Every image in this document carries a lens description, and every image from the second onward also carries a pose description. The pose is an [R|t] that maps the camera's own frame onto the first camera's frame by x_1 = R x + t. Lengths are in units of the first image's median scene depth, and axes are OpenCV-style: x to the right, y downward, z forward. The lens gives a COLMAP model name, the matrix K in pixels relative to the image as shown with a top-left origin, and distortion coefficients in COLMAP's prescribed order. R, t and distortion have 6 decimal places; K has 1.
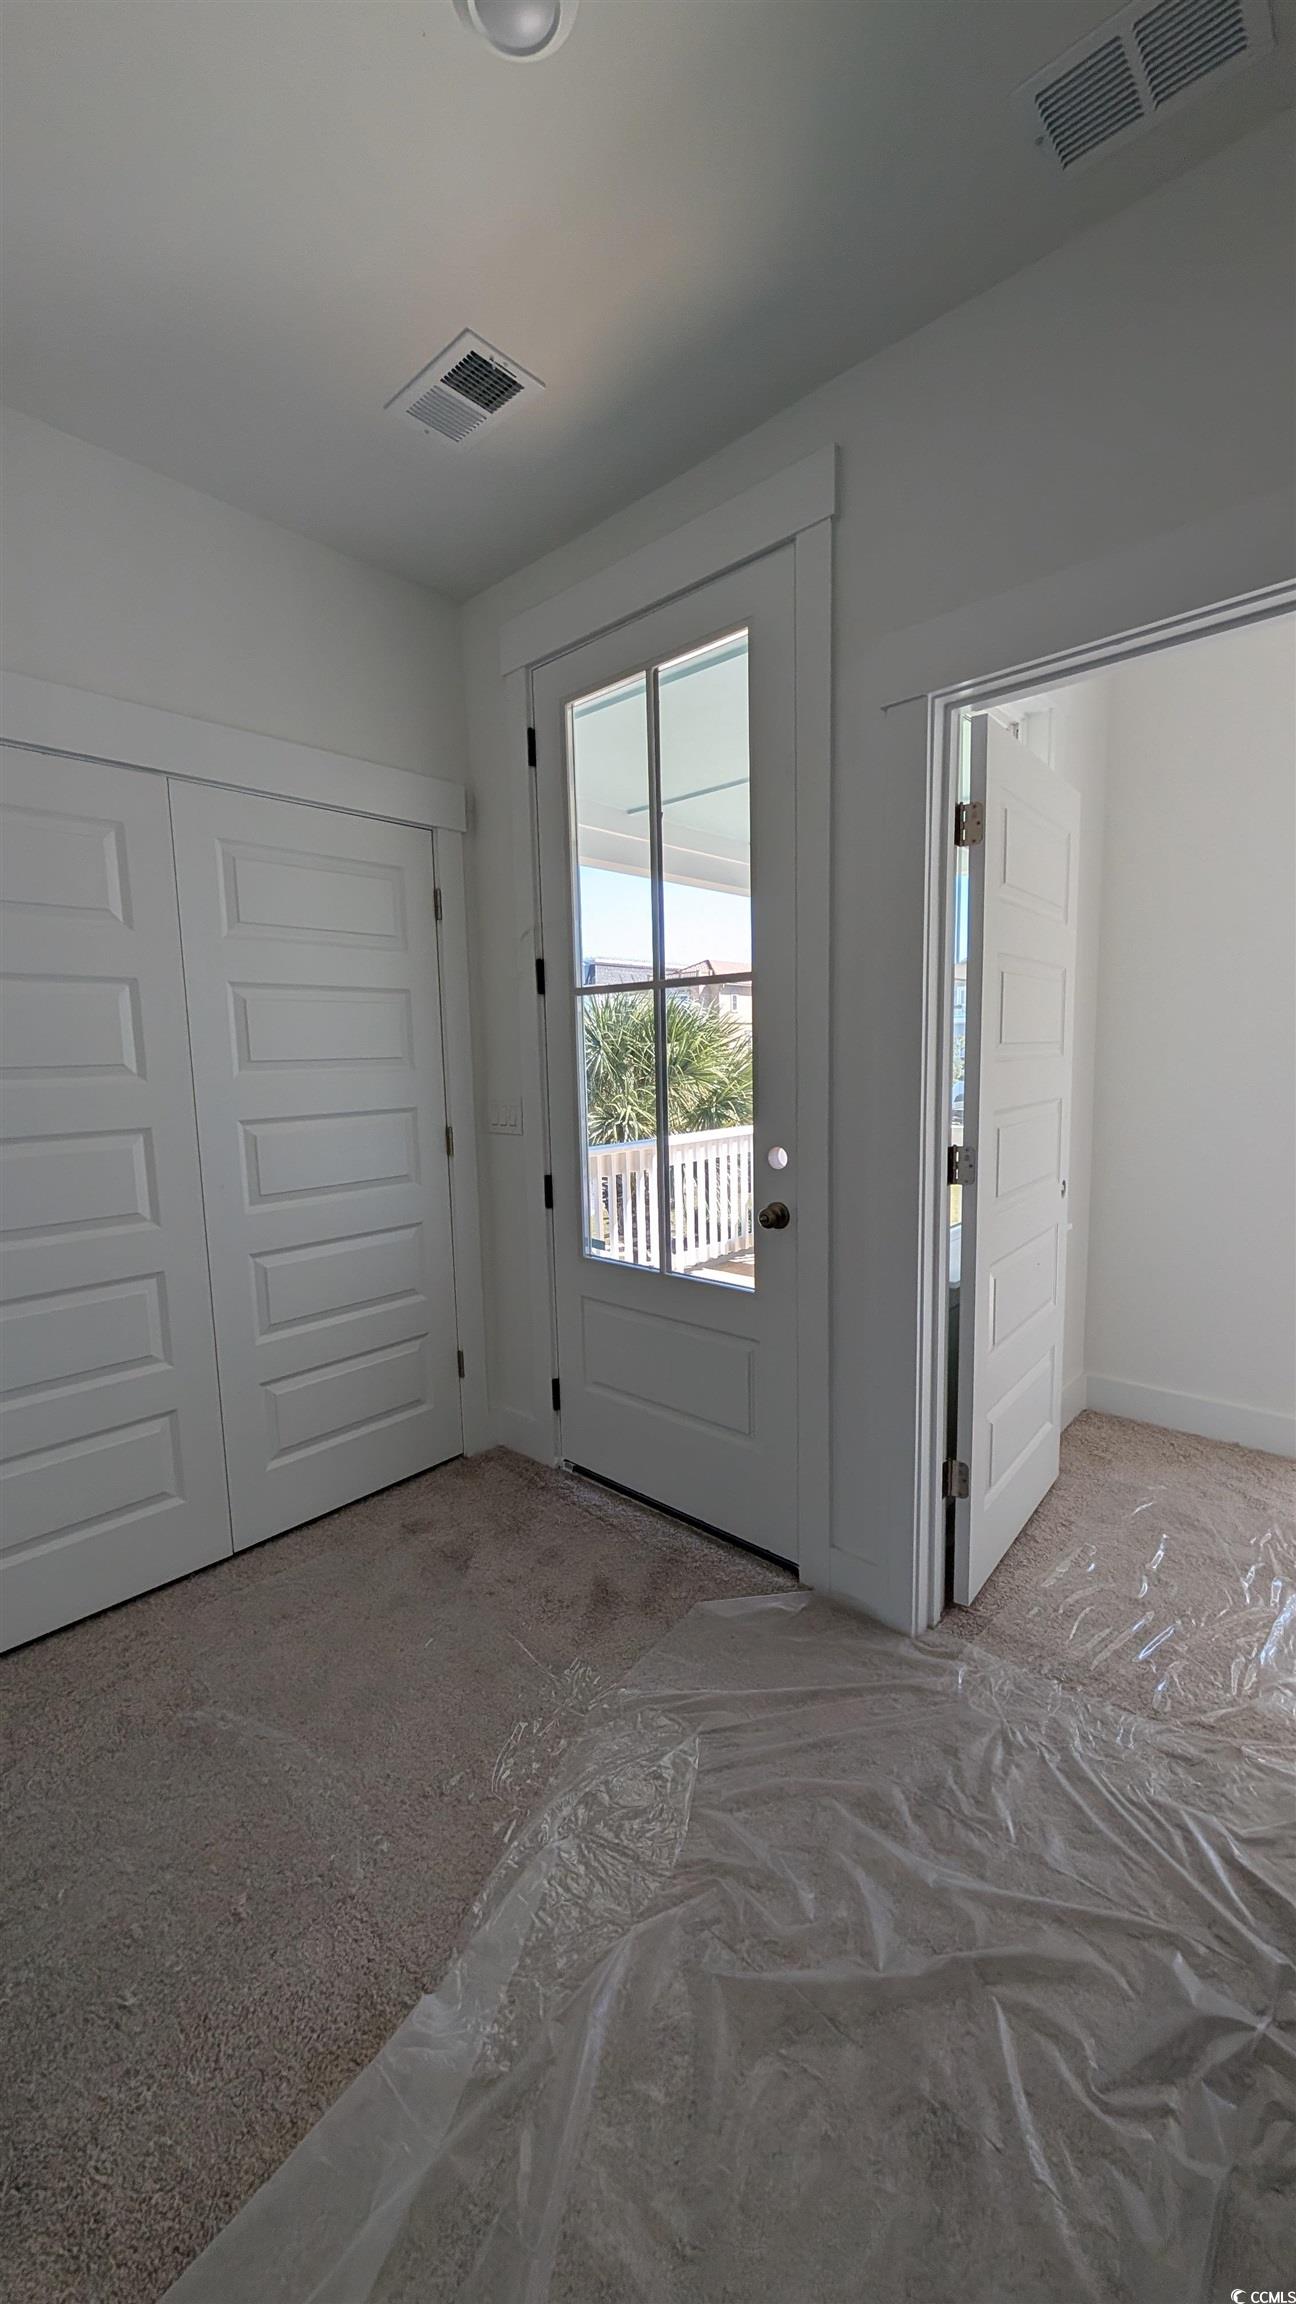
lens RADIAL K [[860.7, 0, 651.6], [0, 860.7, 1155.2], [0, 0, 1]] dist [-0.000204, -0.000033]
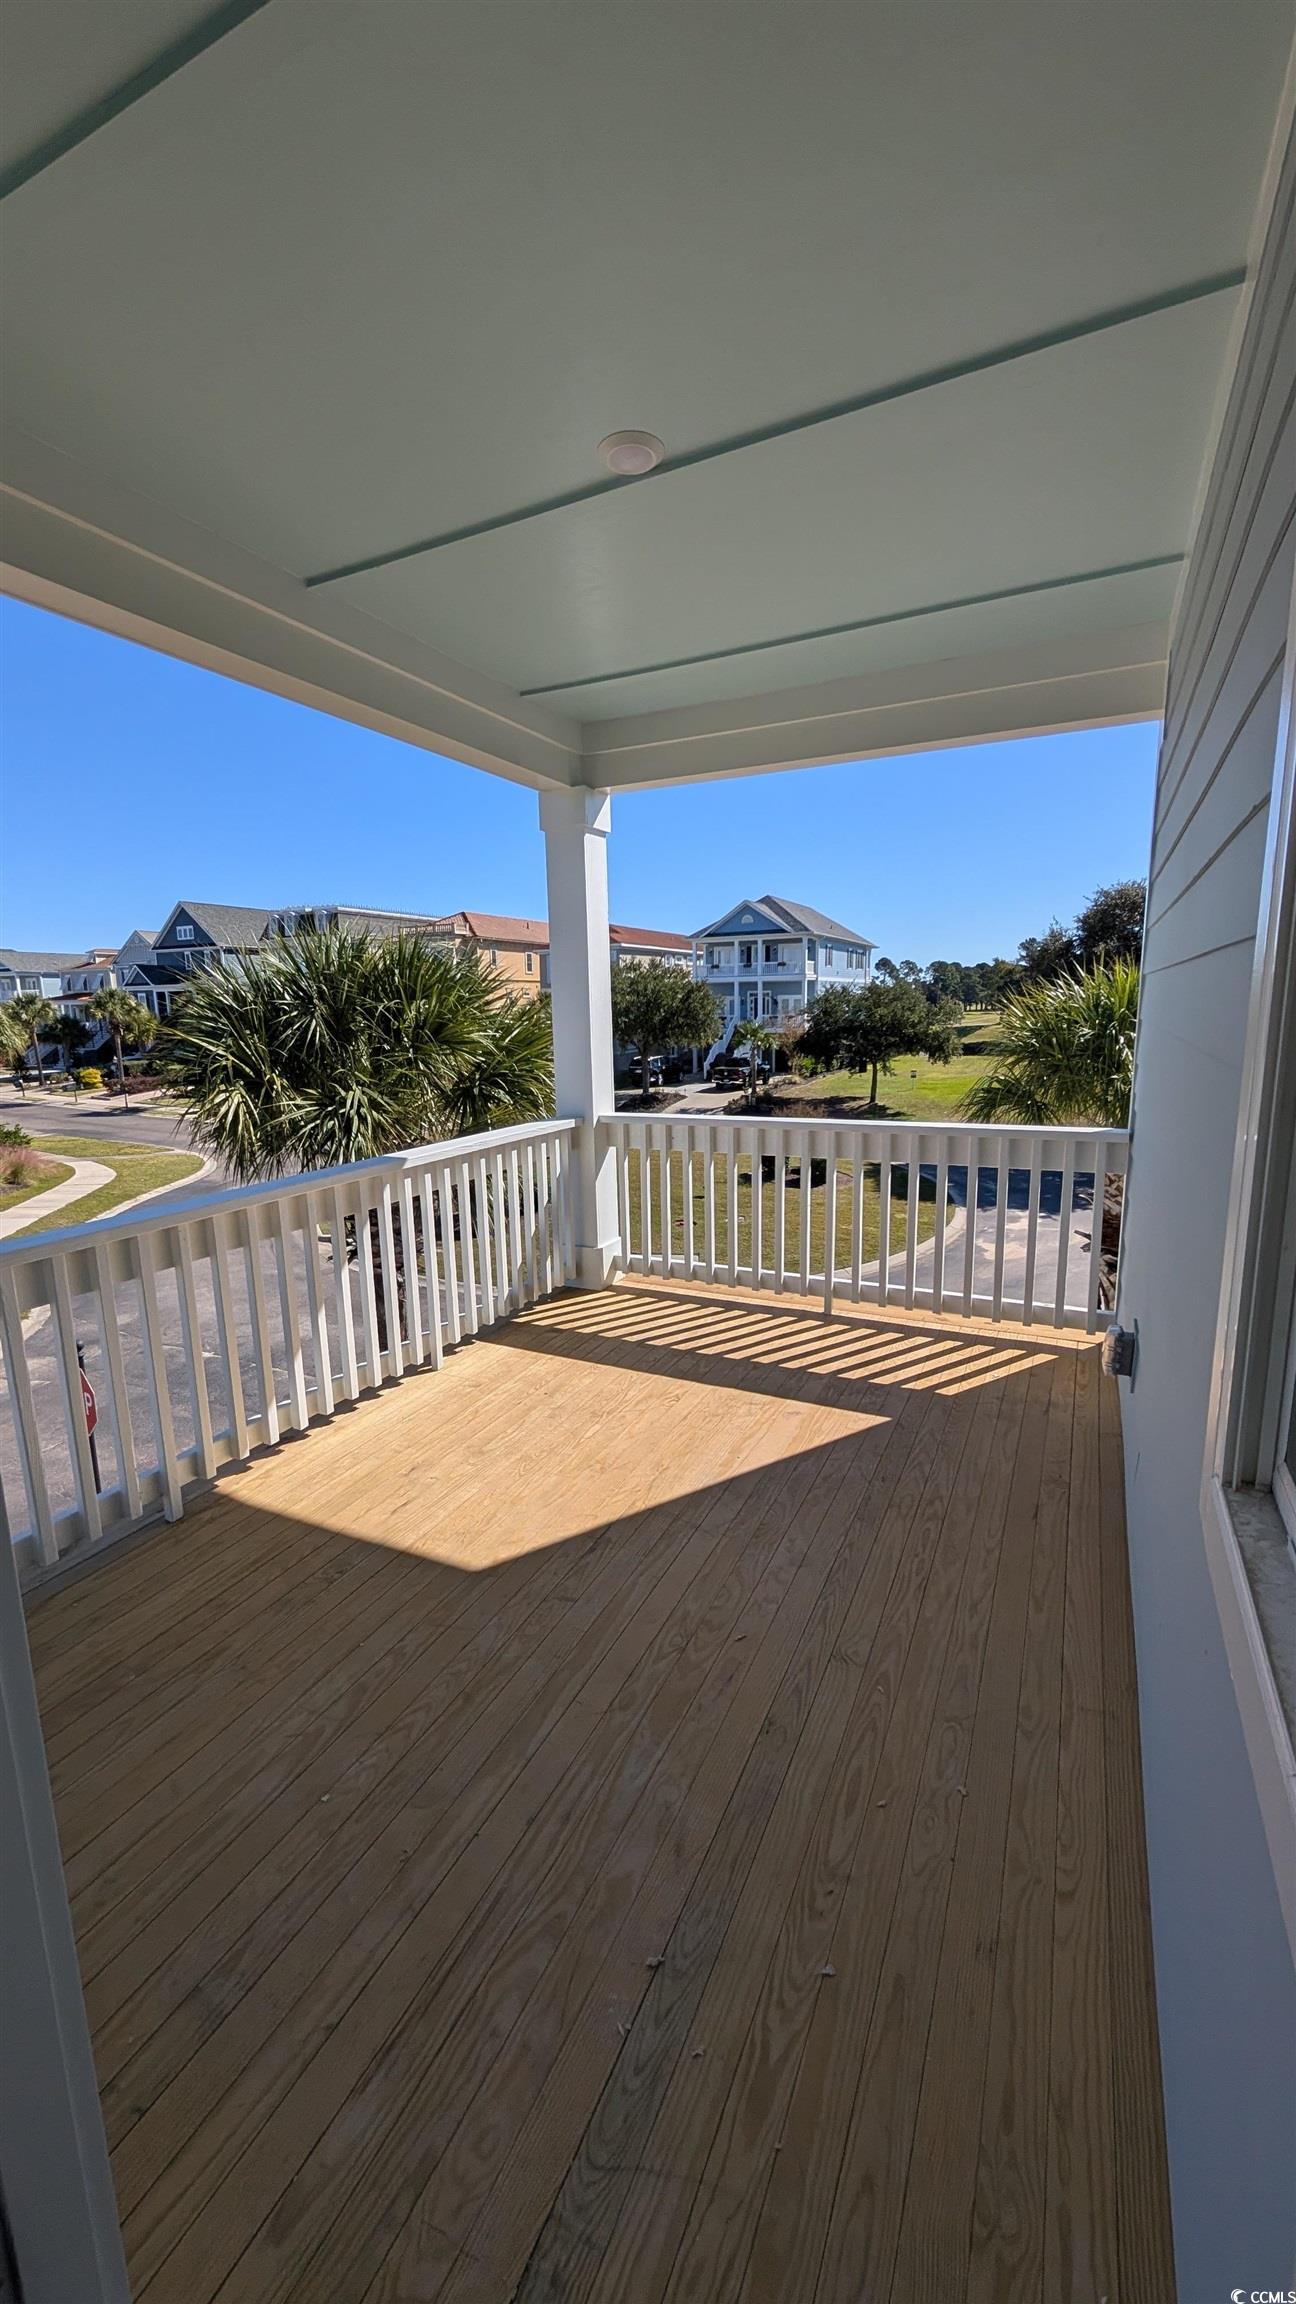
lens RADIAL K [[860.7, 0, 660.1], [0, 860.7, 1149.9], [0, 0, 1]] dist [-0.000204, -0.000033]
pose [[0.959958, -0.035929, 0.277832, 0.013476], [0.024328, 0.998687, 0.045092, -0.029698], [-0.279087, -0.036528, 0.959571, 0.223621]]
